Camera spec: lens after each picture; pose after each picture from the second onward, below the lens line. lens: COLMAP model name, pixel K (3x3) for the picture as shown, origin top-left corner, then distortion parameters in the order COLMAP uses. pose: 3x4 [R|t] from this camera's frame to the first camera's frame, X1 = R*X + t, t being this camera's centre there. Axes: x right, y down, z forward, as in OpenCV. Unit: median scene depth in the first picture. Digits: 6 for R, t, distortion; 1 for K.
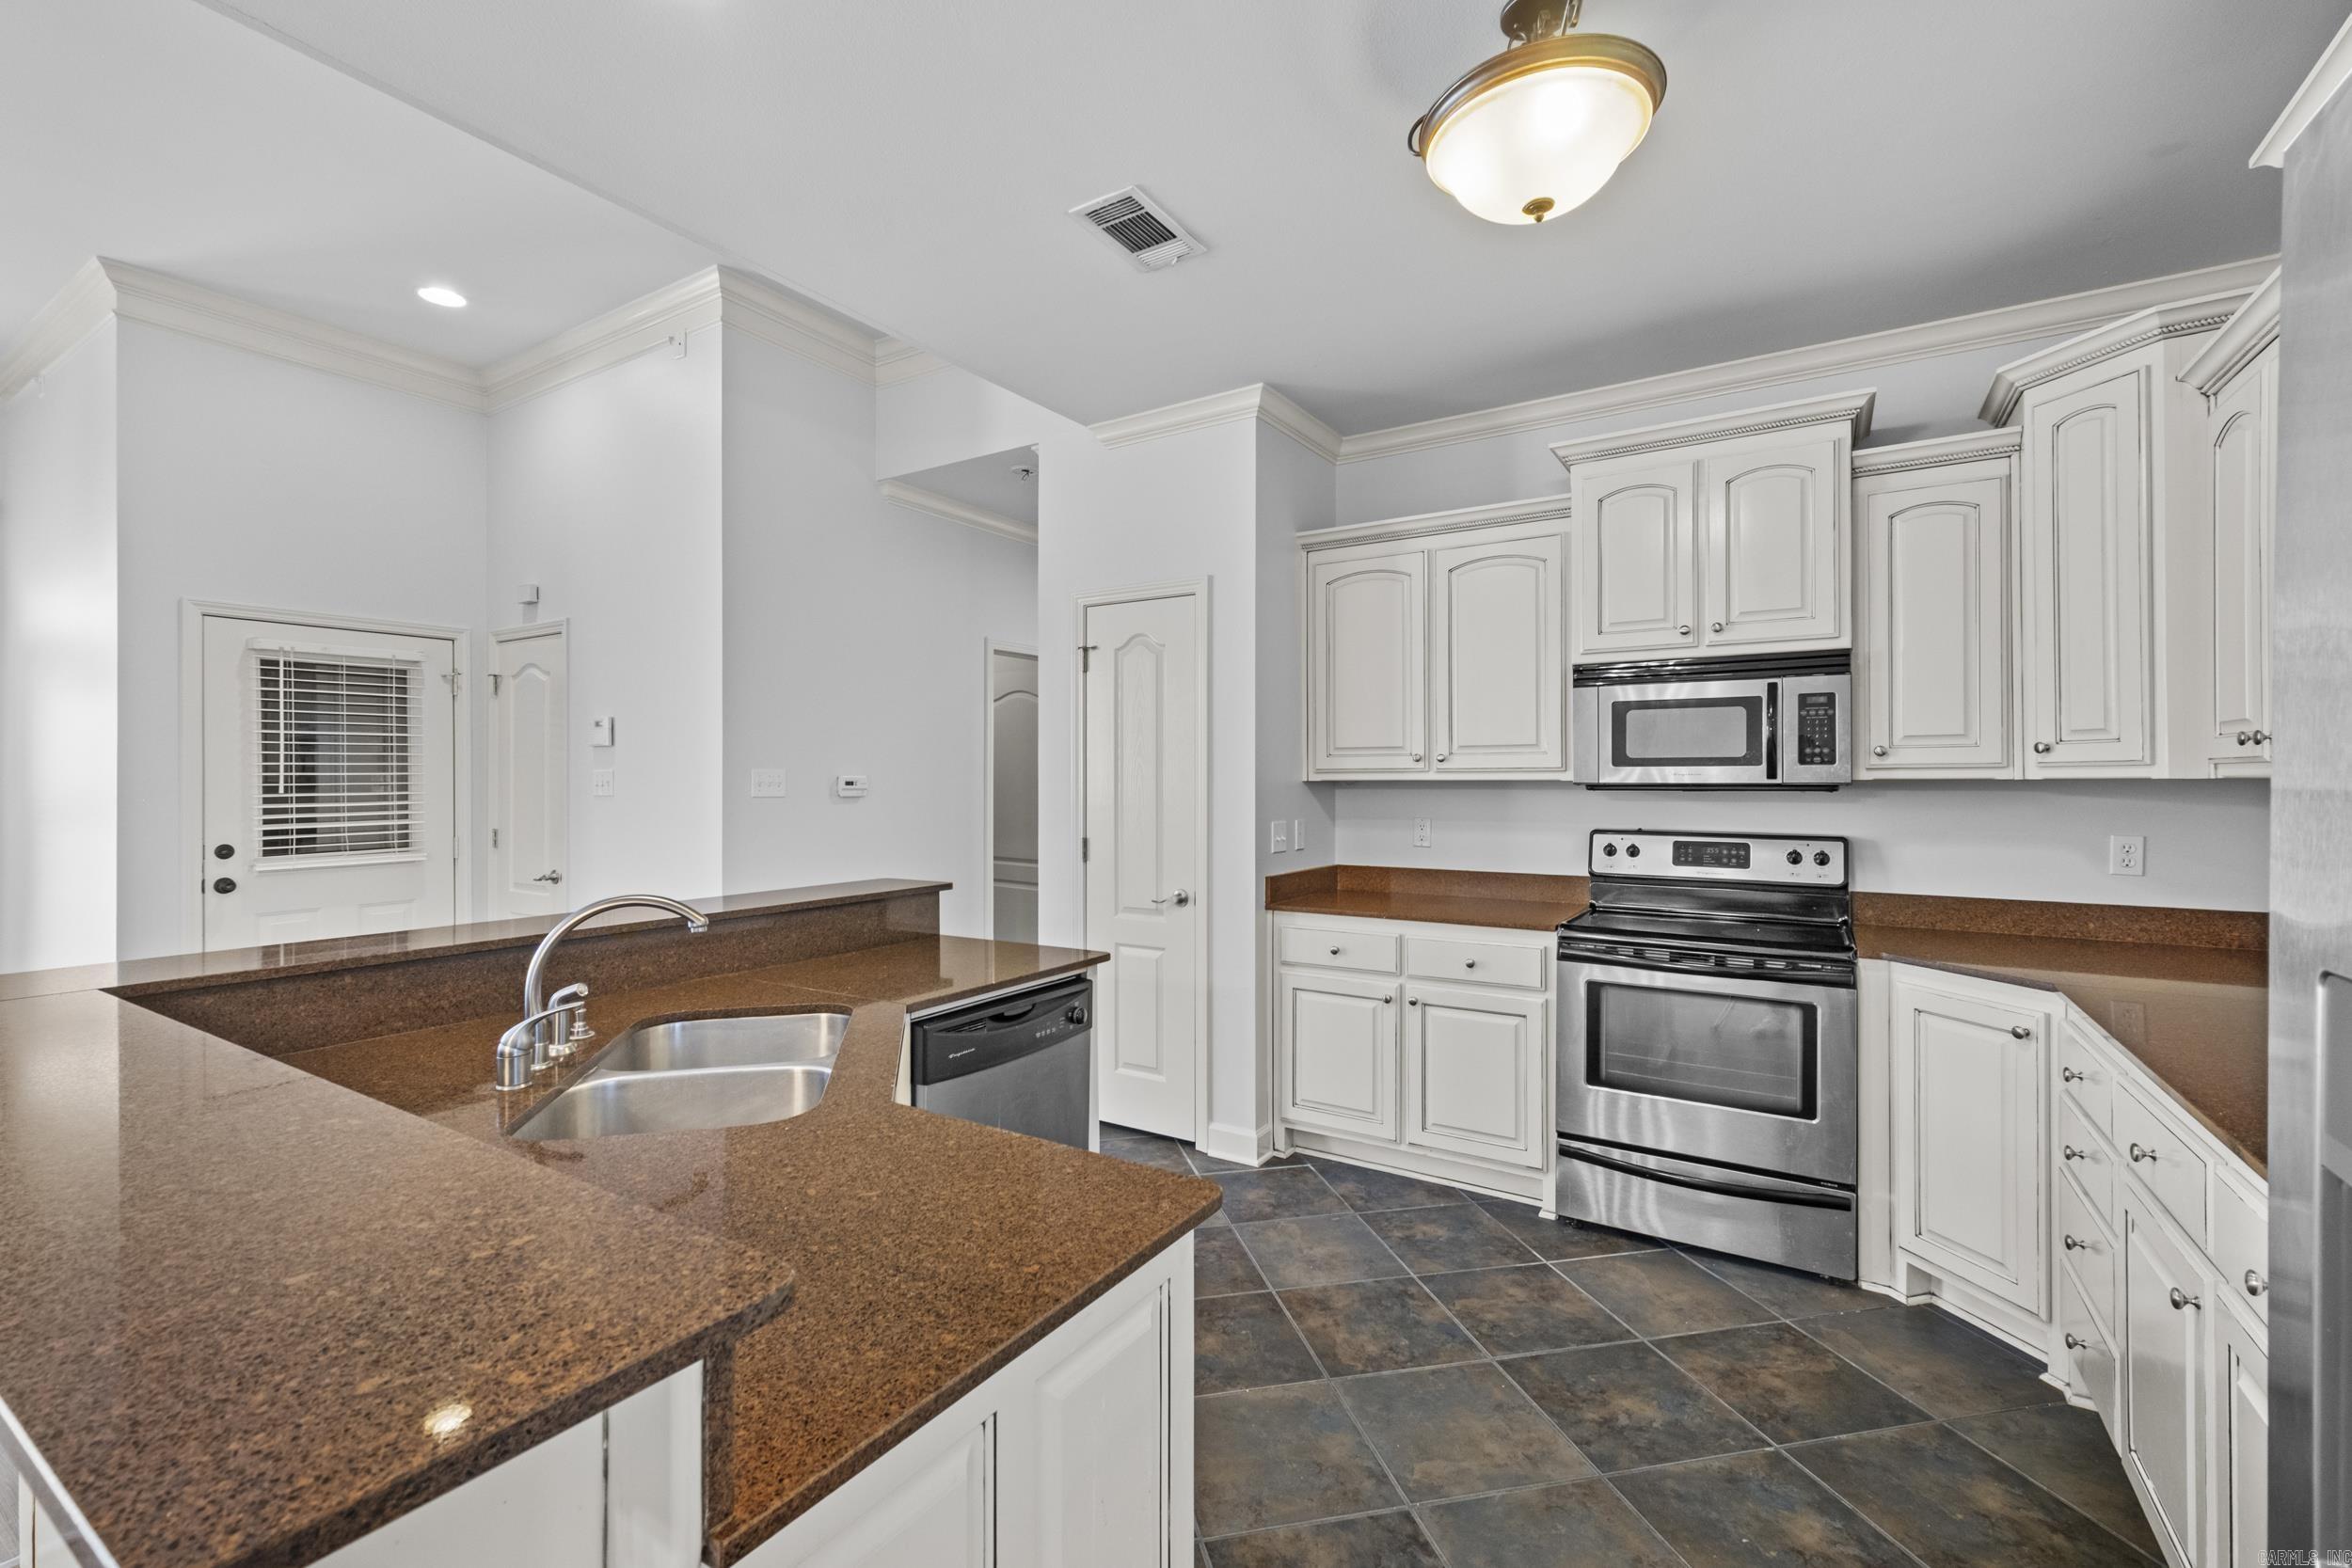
lens RADIAL K [[1020.1, 0, 1154.8], [0, 1020.1, 782.3], [0, 0, 1]] dist [0.003849, 0.001205]
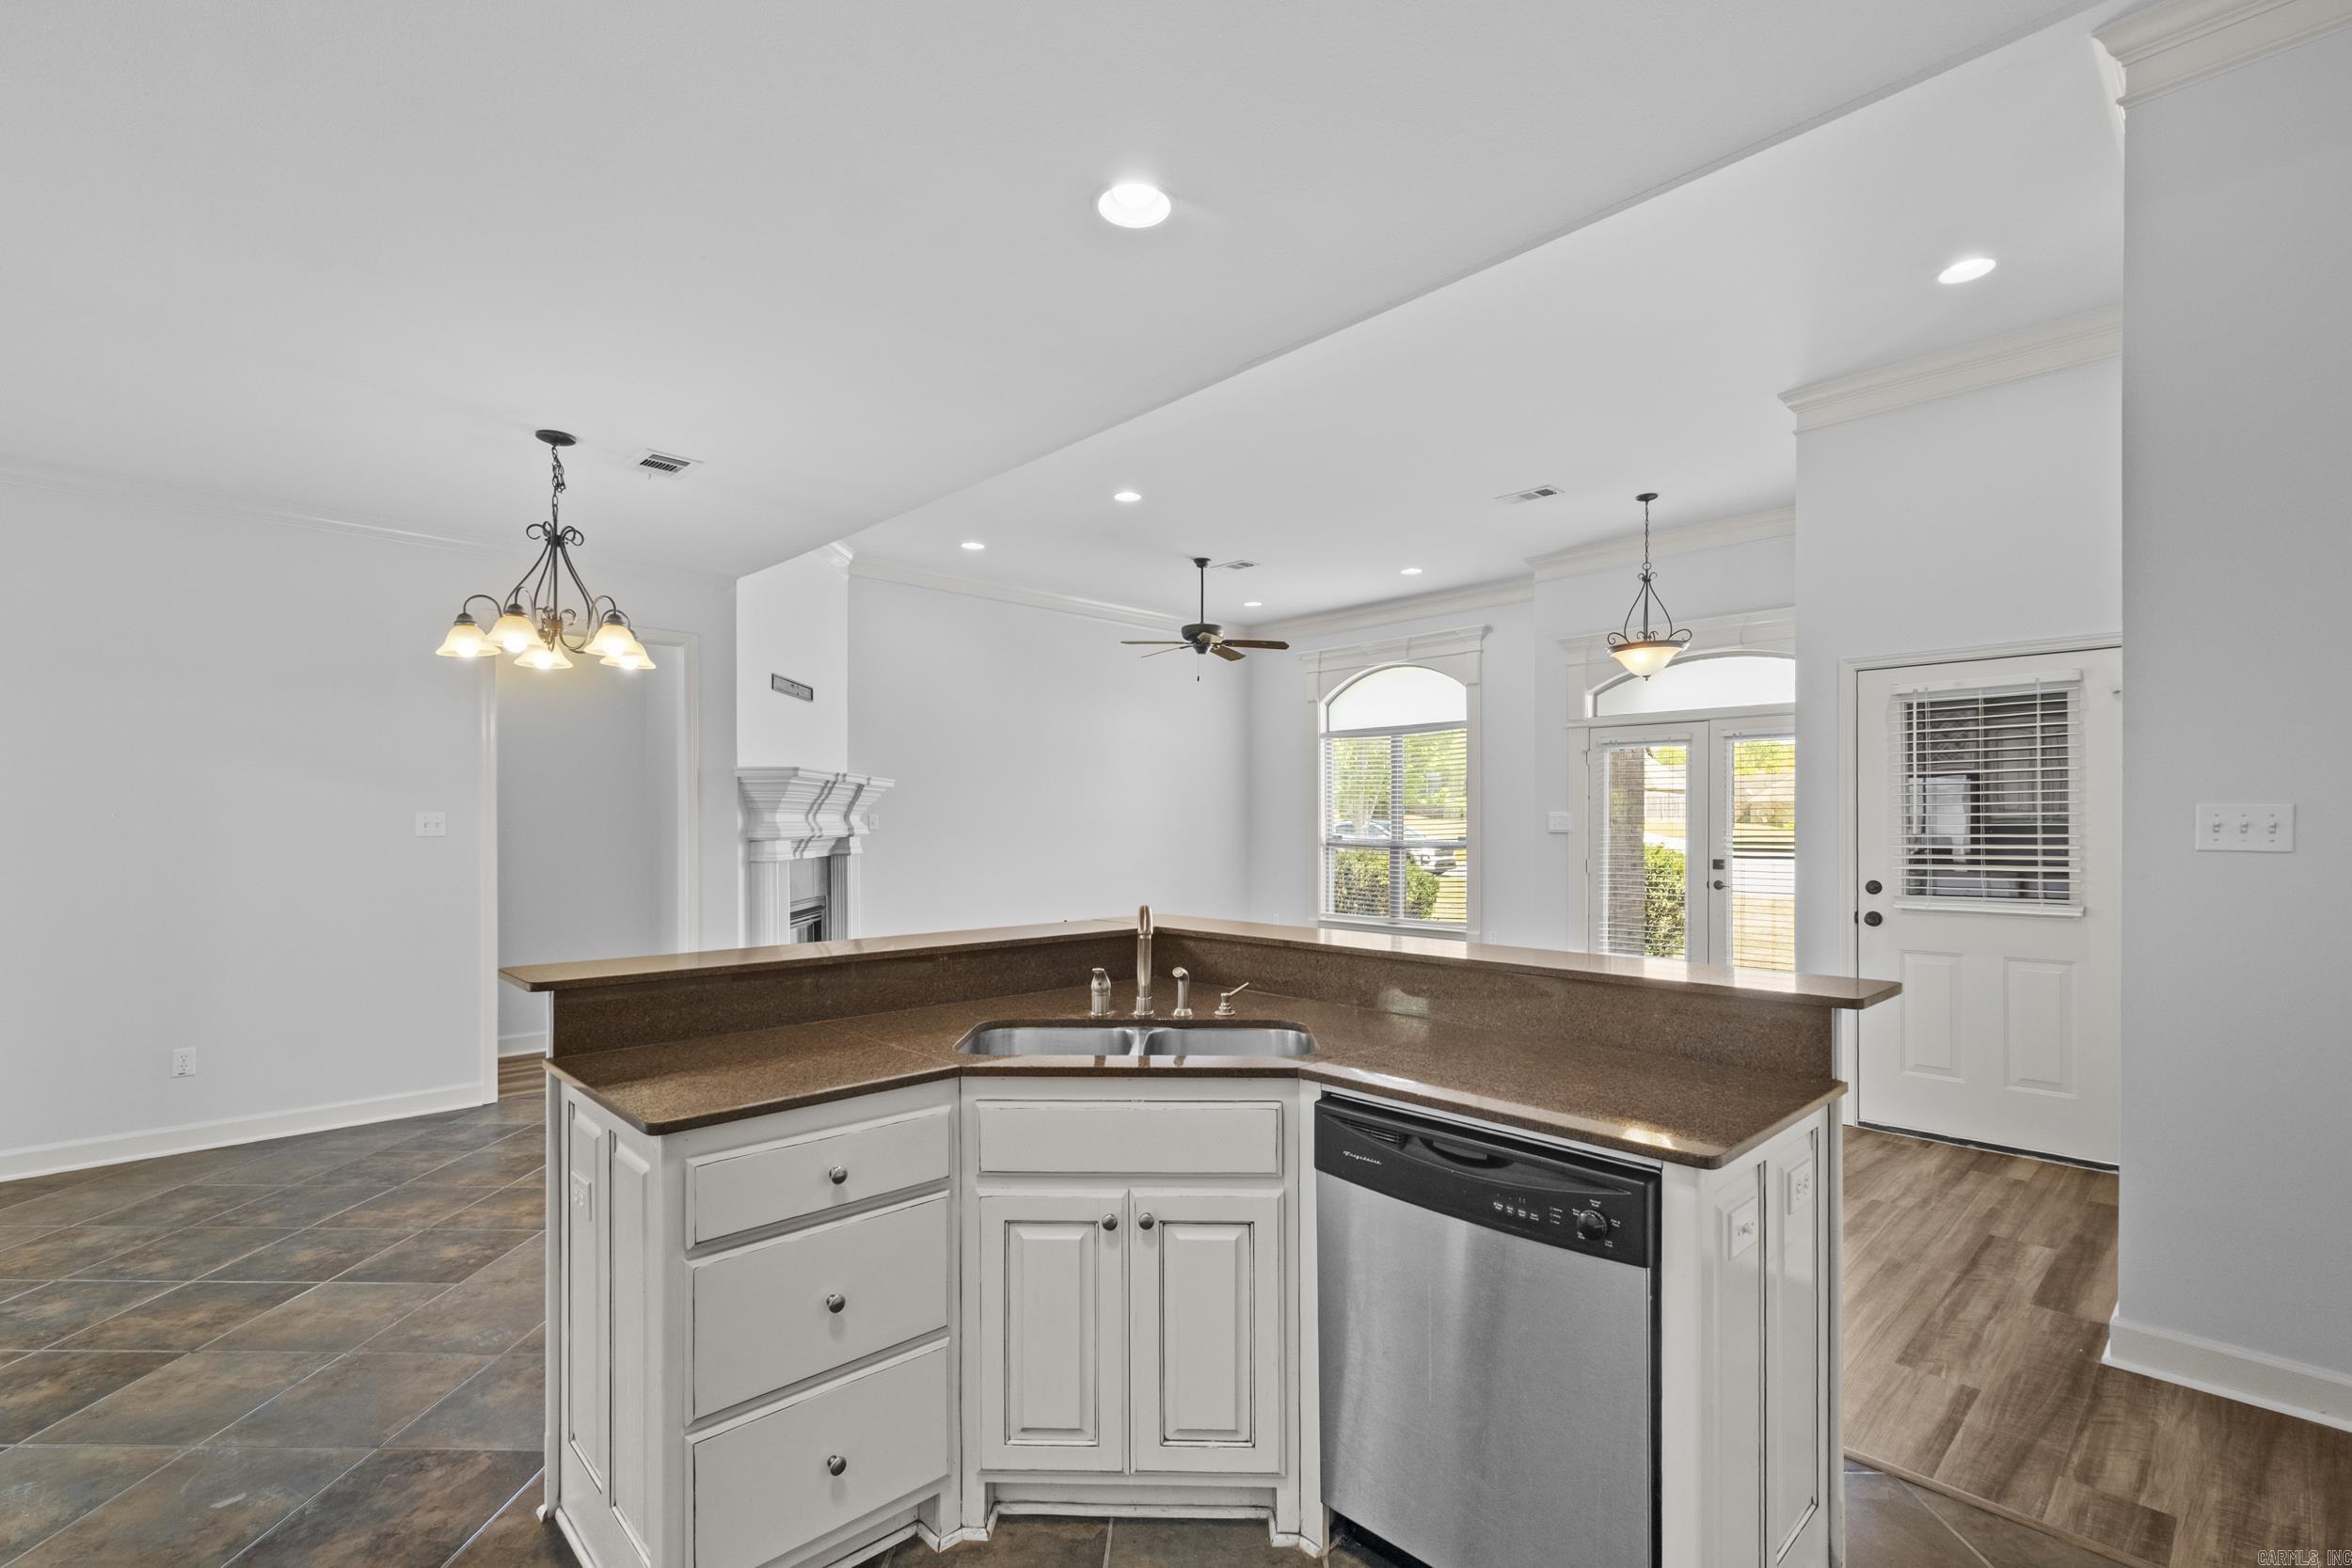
lens RADIAL K [[1020.1, 0, 1177.0], [0, 1020.1, 810.5], [0, 0, 1]] dist [0.003849, 0.001205]
pose [[-0.239888, -0.010539, -0.970743, 0.386460], [-0.001591, 0.999944, -0.010463, -0.000362], [0.970799, -0.000965, -0.239891, 0.694494]]
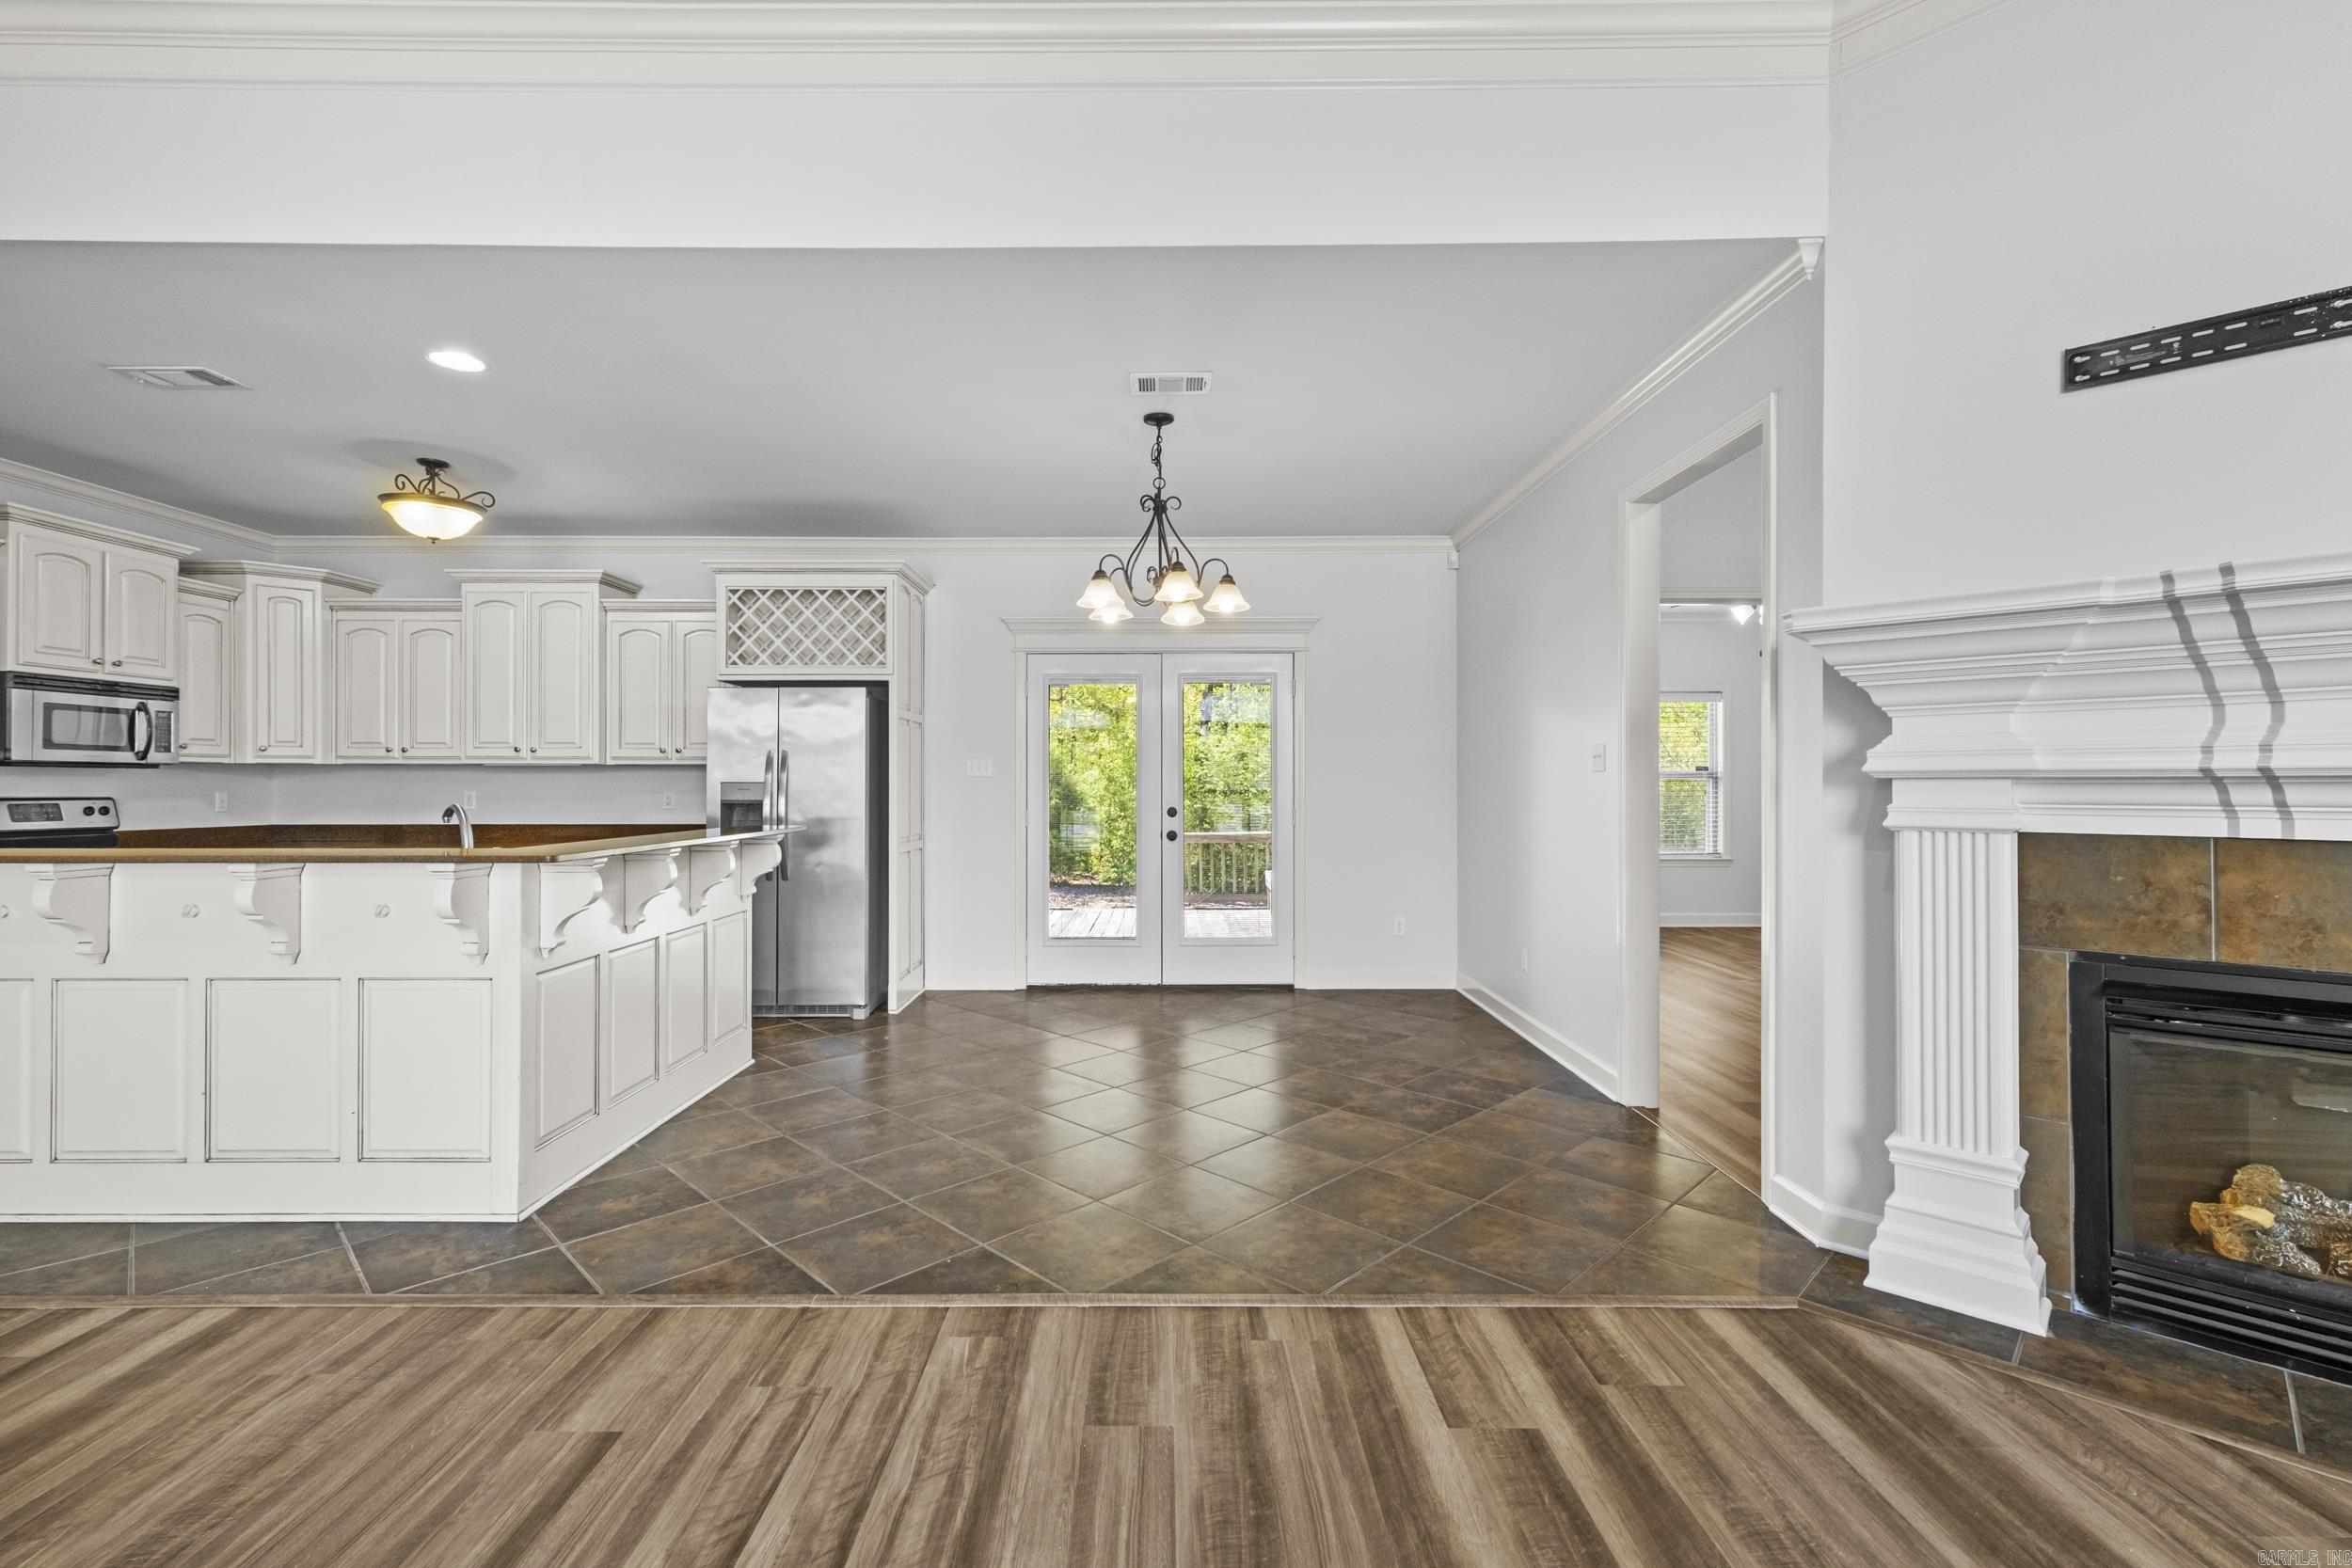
lens RADIAL K [[1020.1, 0, 1162.9], [0, 1020.1, 778.6], [0, 0, 1]] dist [0.003849, 0.001205]
pose [[-0.537754, 0.006381, 0.843077, -1.554922], [0.002607, 0.999979, -0.005906, 0.037584], [-0.843098, -0.000978, -0.537760, 0.463567]]
